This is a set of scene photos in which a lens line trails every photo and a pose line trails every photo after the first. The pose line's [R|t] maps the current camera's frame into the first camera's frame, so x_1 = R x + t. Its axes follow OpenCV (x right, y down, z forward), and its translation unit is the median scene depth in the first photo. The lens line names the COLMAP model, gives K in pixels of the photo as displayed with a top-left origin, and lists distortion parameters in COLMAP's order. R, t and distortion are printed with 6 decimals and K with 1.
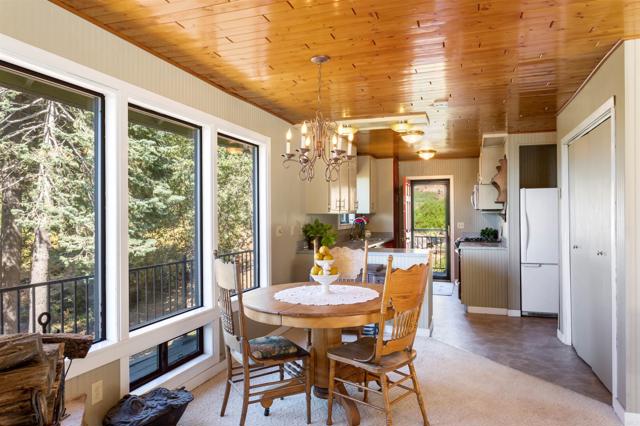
lens RADIAL K [[441.6, 0, 320.0], [0, 441.6, 213.0], [0, 0, 1]] dist [0.001640, 0.000178]
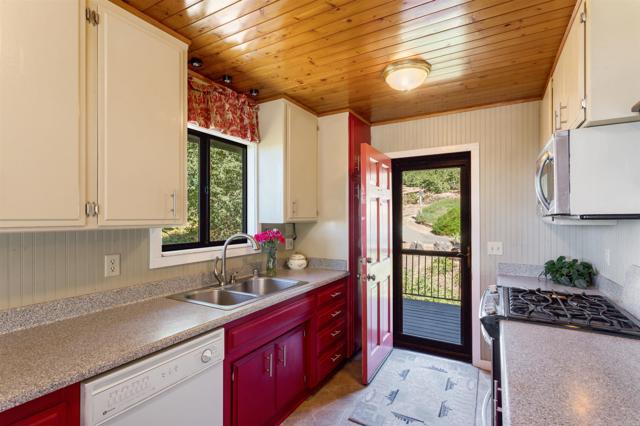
lens RADIAL K [[306.5, 0, 320.0], [0, 306.5, 213.0], [0, 0, 1]] dist [-0.001104, -0.000108]
pose [[0.985731, 0.001491, -0.168319, 0.192101], [-0.003145, 0.999949, -0.009564, -0.005569], [0.168296, 0.009957, 0.985686, 0.655019]]
